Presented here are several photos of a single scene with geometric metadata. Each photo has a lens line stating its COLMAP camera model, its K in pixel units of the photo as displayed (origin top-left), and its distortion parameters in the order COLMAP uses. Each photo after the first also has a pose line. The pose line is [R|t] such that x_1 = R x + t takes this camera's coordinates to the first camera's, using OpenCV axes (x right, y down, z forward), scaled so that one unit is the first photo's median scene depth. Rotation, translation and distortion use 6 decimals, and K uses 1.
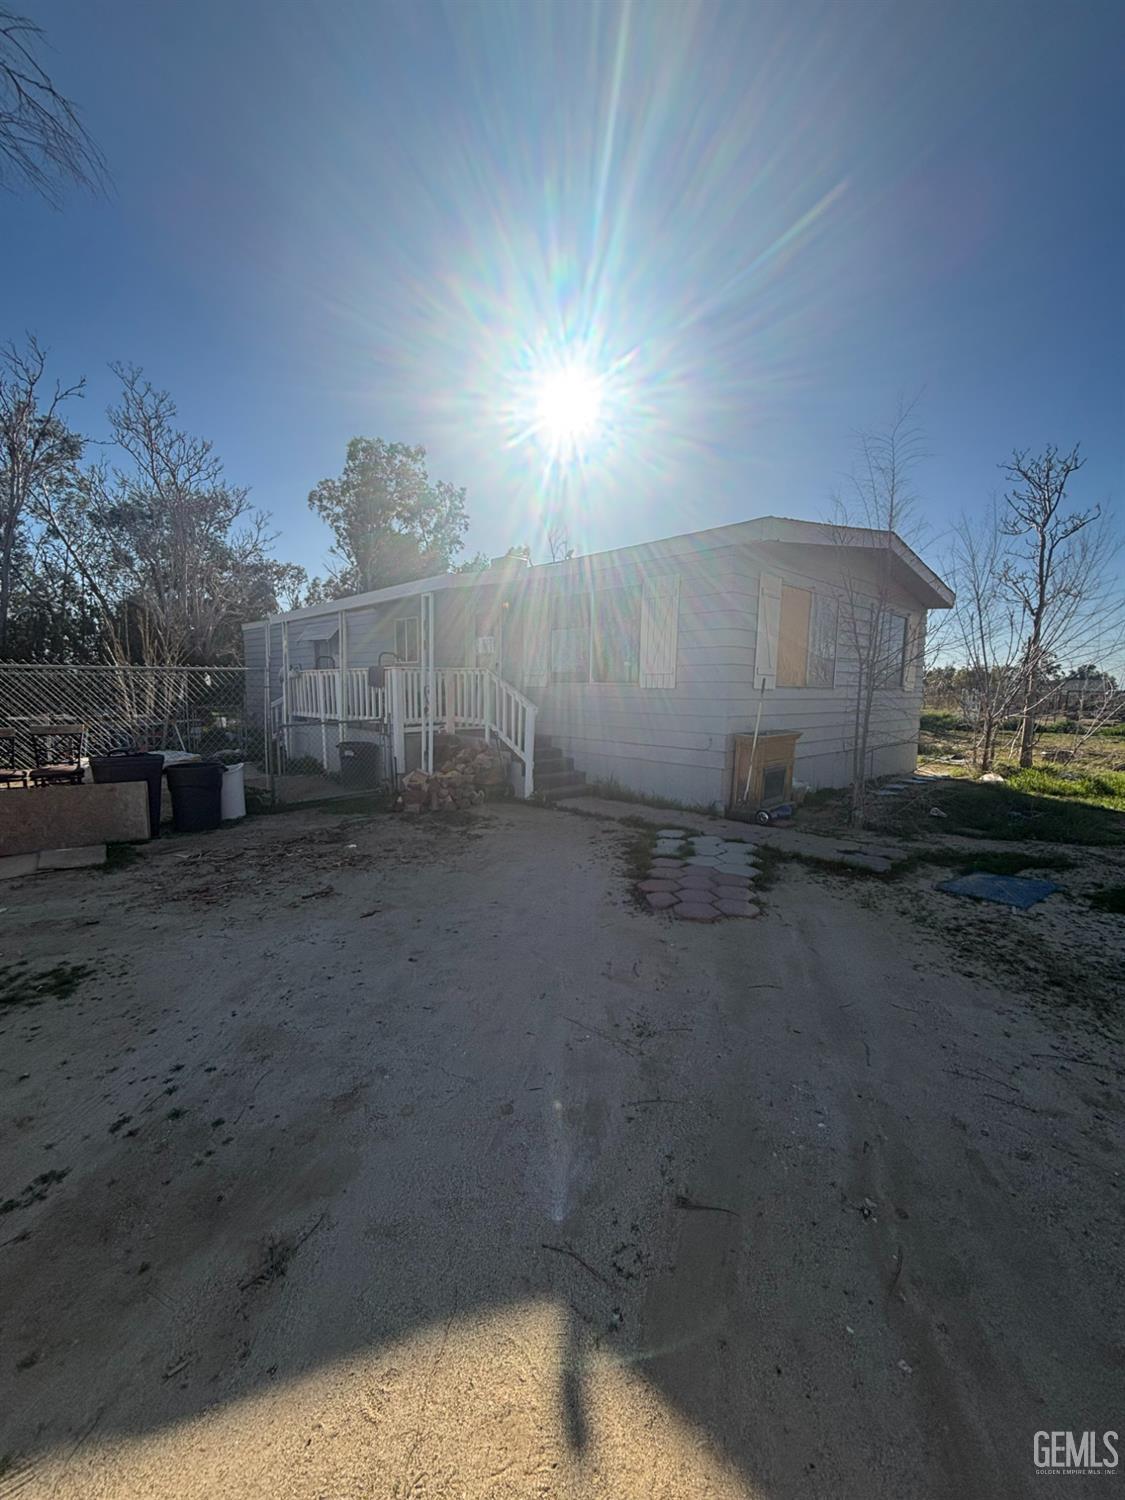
lens RADIAL K [[608.1, 0, 565.3], [0, 608.1, 748.1], [0, 0, 1]] dist [0.000893, 0.000223]
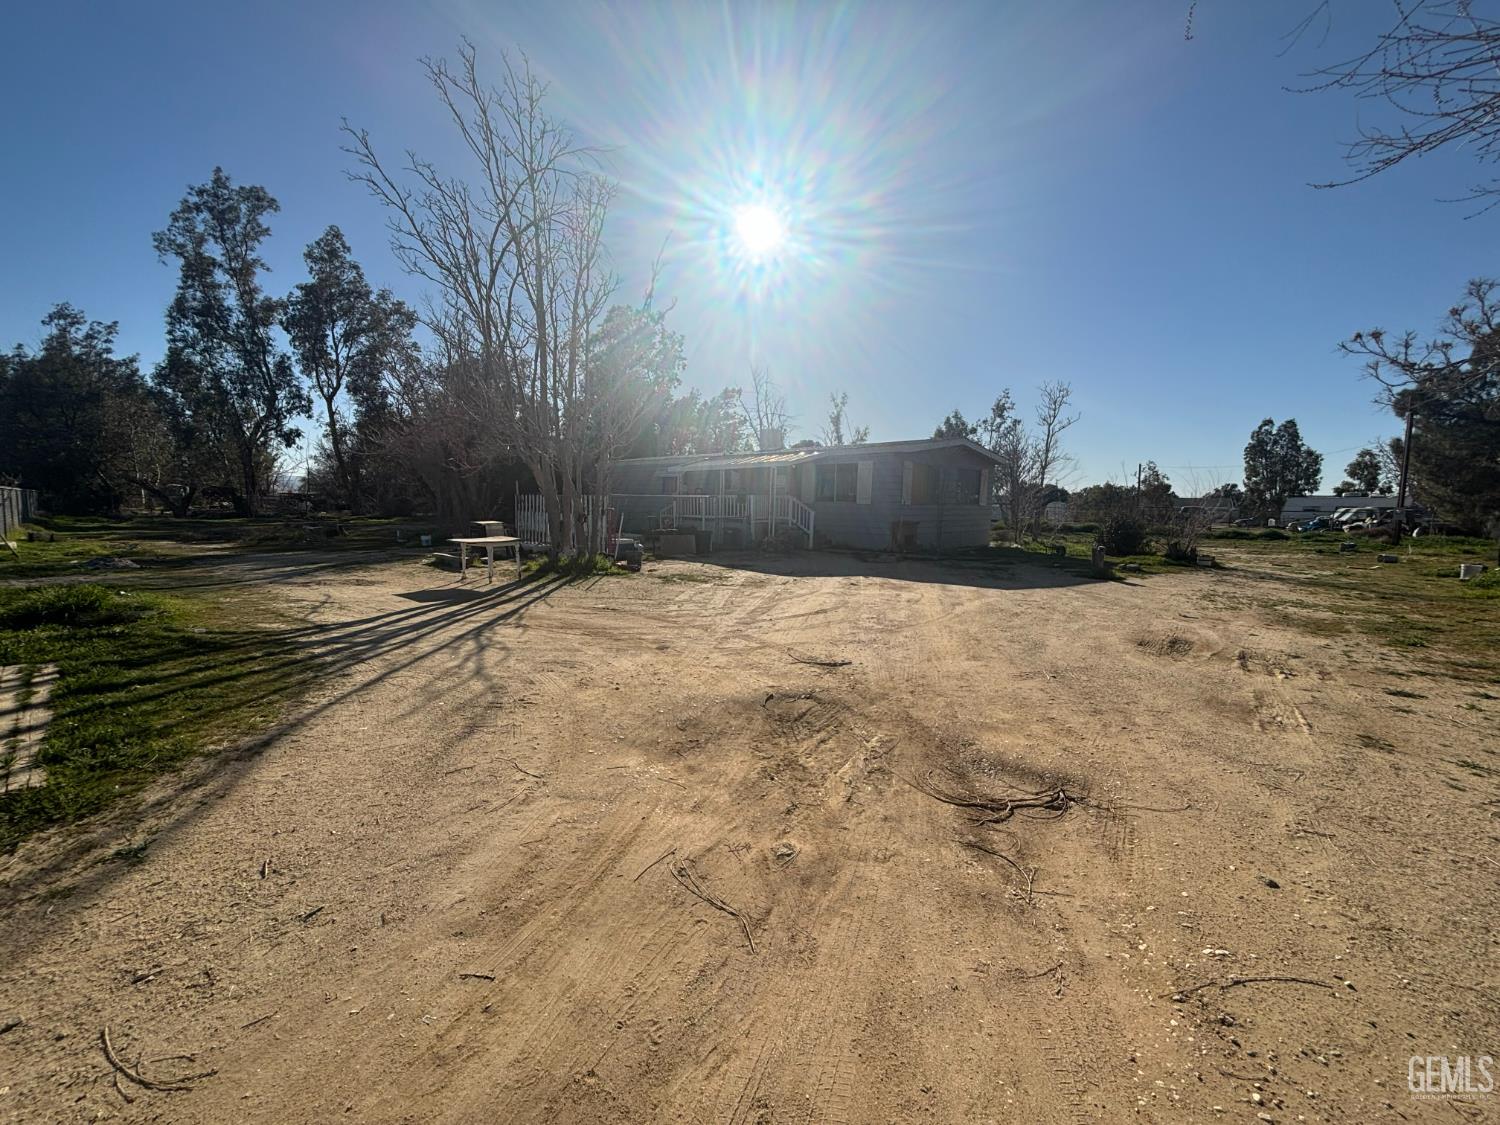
lens RADIAL K [[608.1, 0, 727.4], [0, 608.1, 571.5], [0, 0, 1]] dist [0.000893, 0.000223]
pose [[0.999710, 0.007659, -0.022820, -0.274850], [-0.007279, 0.999834, 0.016676, 0.110860], [0.022944, -0.016505, 0.999601, -1.190073]]
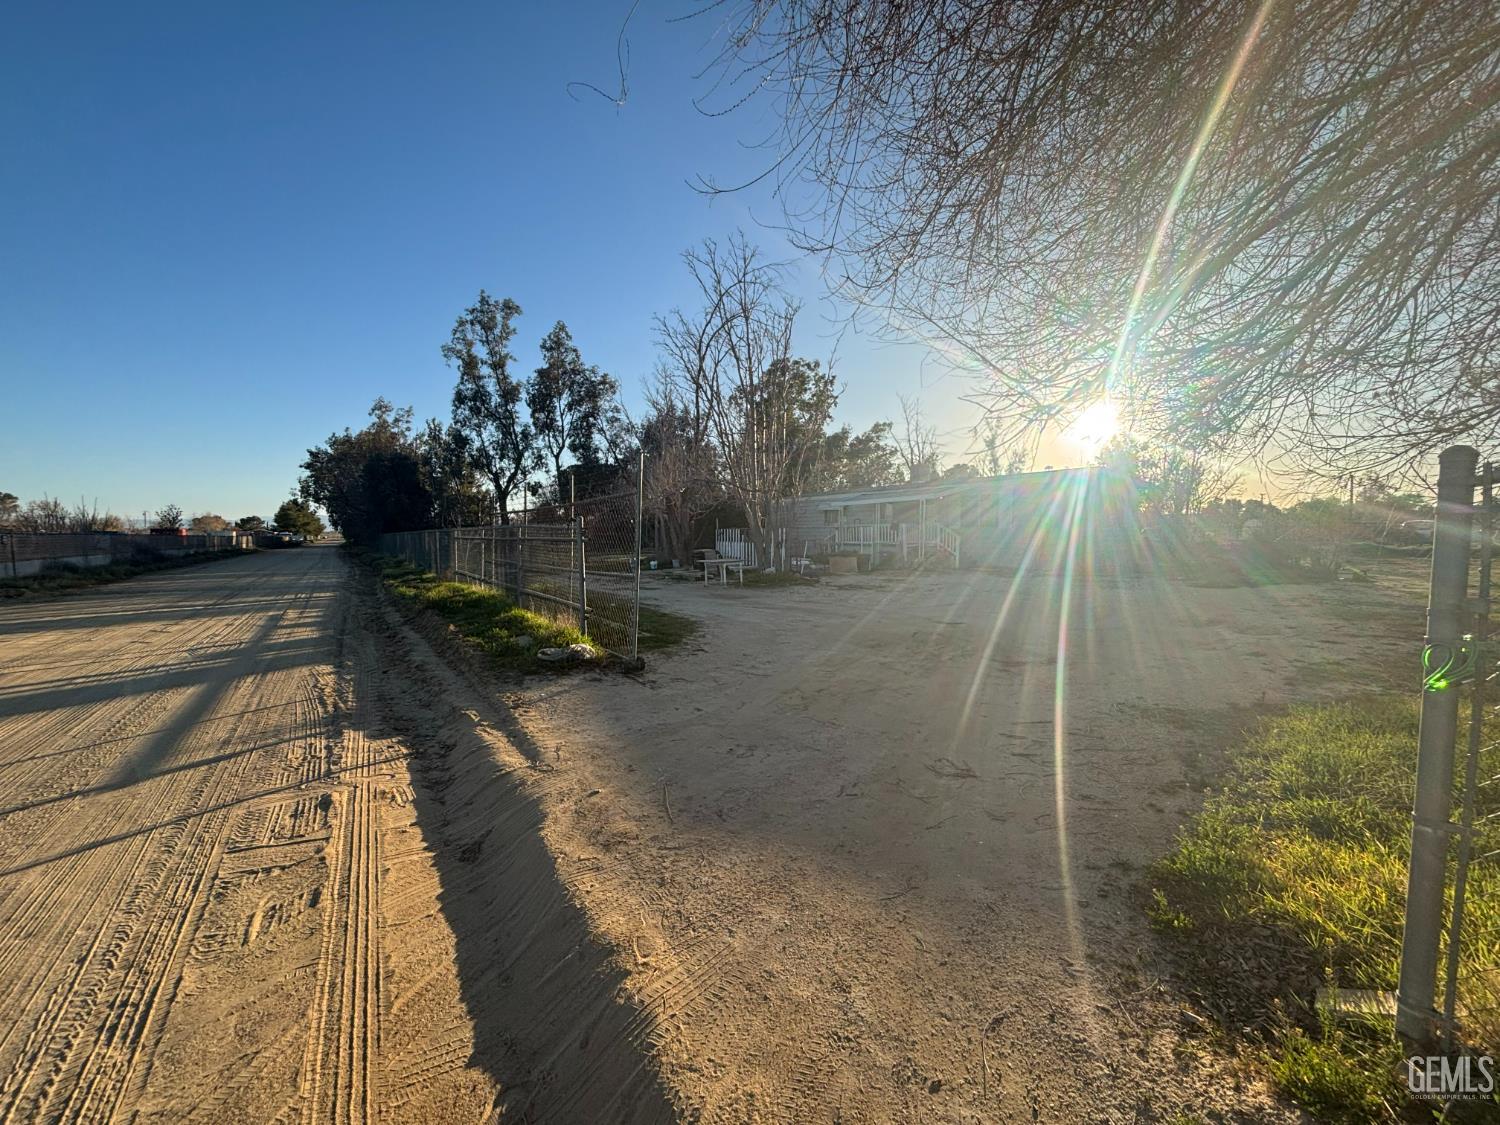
lens RADIAL K [[608.1, 0, 727.4], [0, 608.1, 571.5], [0, 0, 1]] dist [0.000893, 0.000223]
pose [[0.965219, -0.001657, -0.261436, -0.287202], [-0.005913, 0.999586, -0.028168, 0.150767], [0.261375, 0.028734, 0.964810, -1.655634]]
